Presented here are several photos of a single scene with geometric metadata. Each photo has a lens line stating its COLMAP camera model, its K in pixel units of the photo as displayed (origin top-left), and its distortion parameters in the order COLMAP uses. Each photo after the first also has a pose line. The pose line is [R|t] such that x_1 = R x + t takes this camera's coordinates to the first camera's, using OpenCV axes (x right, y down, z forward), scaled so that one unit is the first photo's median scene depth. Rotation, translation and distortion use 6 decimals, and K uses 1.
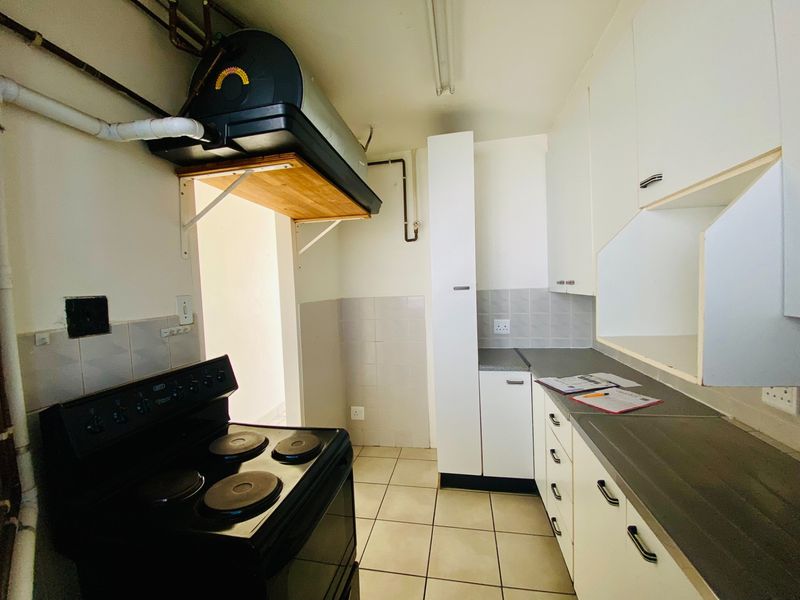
lens RADIAL K [[324.8, 0, 400.0], [0, 324.8, 300.0], [0, 0, 1]] dist [0.000157, -0.000033]
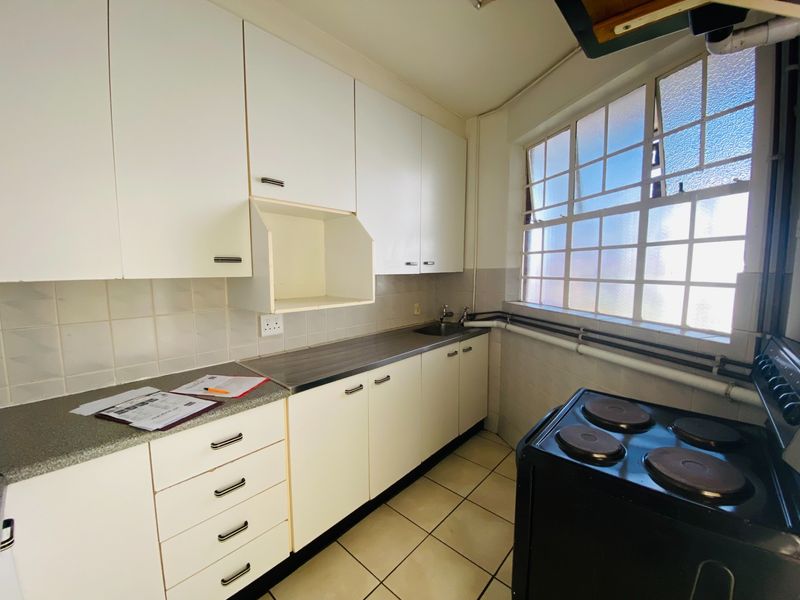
lens RADIAL K [[324.8, 0, 400.0], [0, 324.8, 300.0], [0, 0, 1]] dist [0.000157, -0.000033]
pose [[-0.854736, -0.011373, 0.518939, -0.251686], [0.059010, 0.991149, 0.118916, -0.021069], [-0.515698, 0.132264, -0.846500, 1.371553]]
